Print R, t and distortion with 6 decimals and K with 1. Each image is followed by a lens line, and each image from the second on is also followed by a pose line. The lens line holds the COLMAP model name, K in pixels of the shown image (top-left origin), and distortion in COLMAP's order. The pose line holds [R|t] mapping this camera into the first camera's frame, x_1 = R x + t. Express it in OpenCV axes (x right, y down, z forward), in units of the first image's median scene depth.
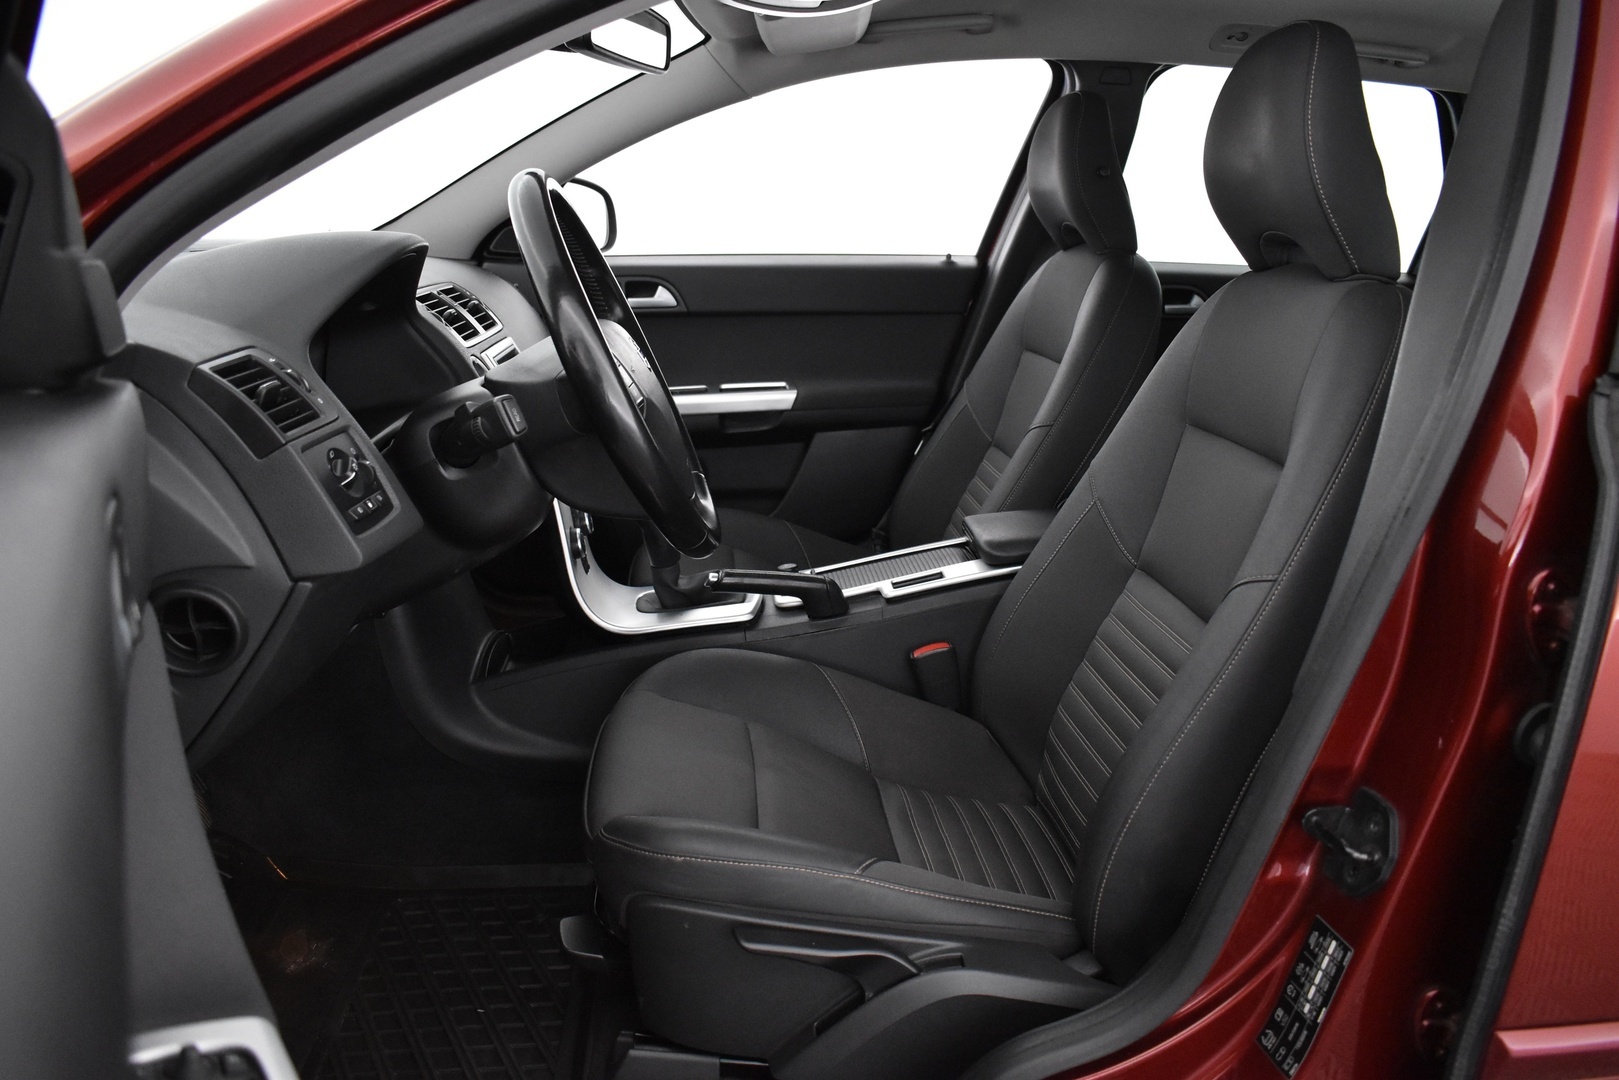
lens RADIAL K [[1250.4, 0, 809.5], [0, 1250.4, 540.0], [0, 0, 1]] dist [-0.103772, 0.001063]
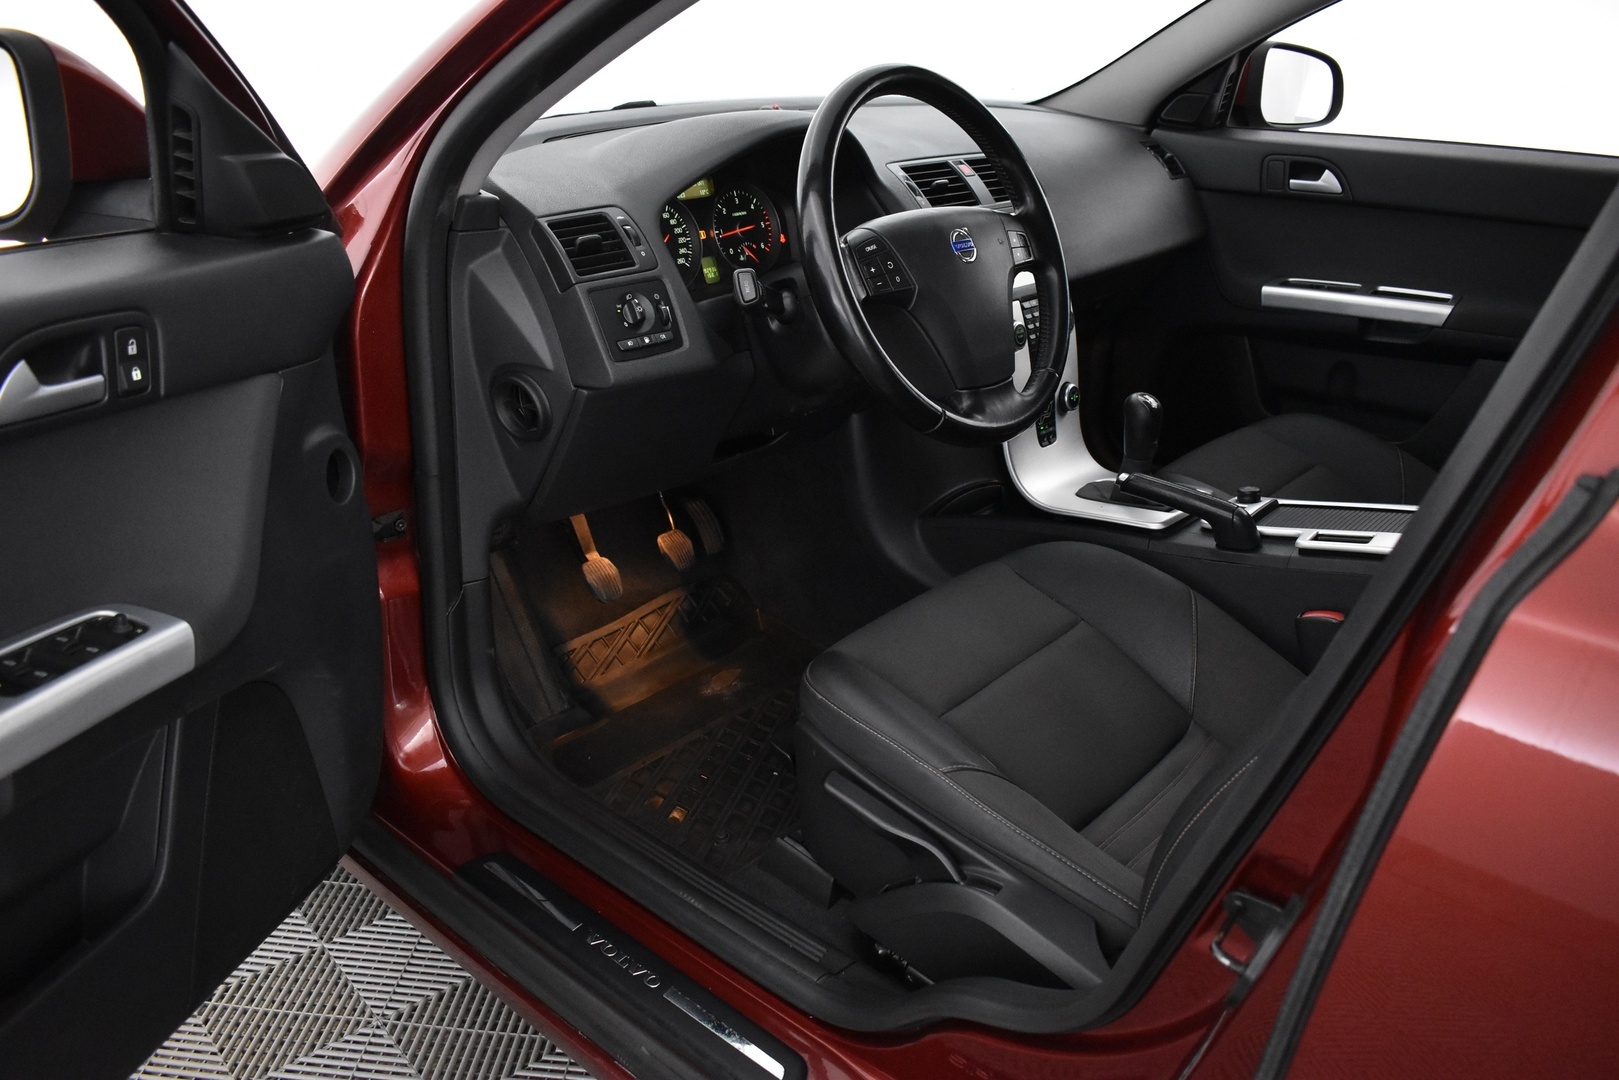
lens RADIAL K [[1250.4, 0, 809.5], [0, 1250.4, 540.0], [0, 0, 1]] dist [-0.103772, 0.001063]
pose [[0.680309, 0.271718, -0.680697, 0.420244], [-0.180842, 0.962256, 0.203371, -0.074506], [0.710264, -0.015256, 0.703770, 0.127430]]
